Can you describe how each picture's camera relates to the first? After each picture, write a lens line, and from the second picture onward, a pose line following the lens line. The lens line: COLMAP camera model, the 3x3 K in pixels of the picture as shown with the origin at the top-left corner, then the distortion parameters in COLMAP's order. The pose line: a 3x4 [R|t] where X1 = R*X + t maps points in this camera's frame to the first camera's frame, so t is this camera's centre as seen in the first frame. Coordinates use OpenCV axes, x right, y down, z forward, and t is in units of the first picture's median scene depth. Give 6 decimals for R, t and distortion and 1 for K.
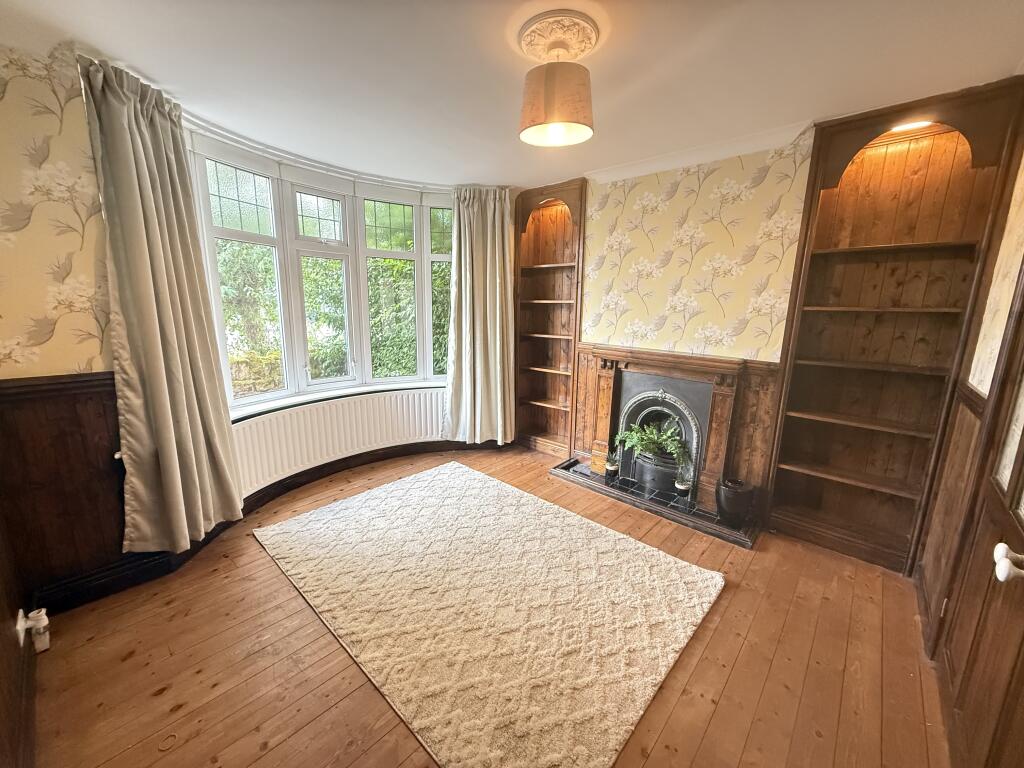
lens RADIAL K [[404.7, 0, 514.3], [0, 404.7, 383.8], [0, 0, 1]] dist [0.002116, 0.000615]
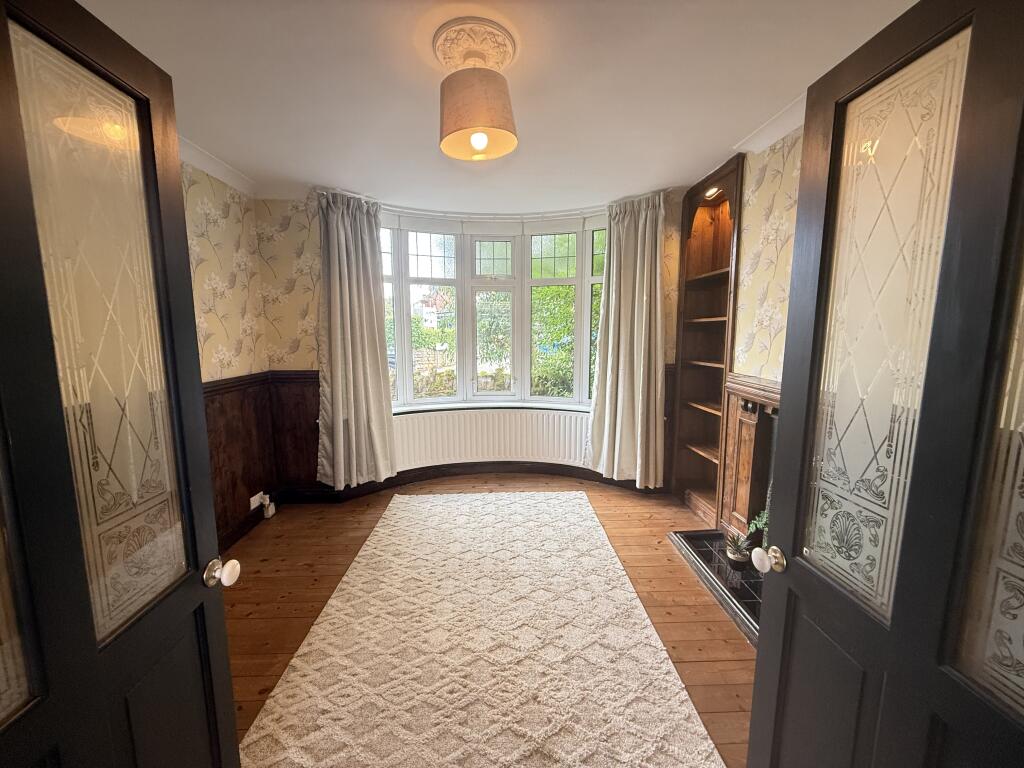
lens RADIAL K [[404.7, 0, 507.6], [0, 404.7, 385.5], [0, 0, 1]] dist [0.002116, 0.000615]
pose [[0.697188, 0.076837, -0.712759, 0.437035], [-0.120936, 0.992596, -0.011290, -0.025321], [0.706614, 0.094070, 0.701318, 0.217462]]
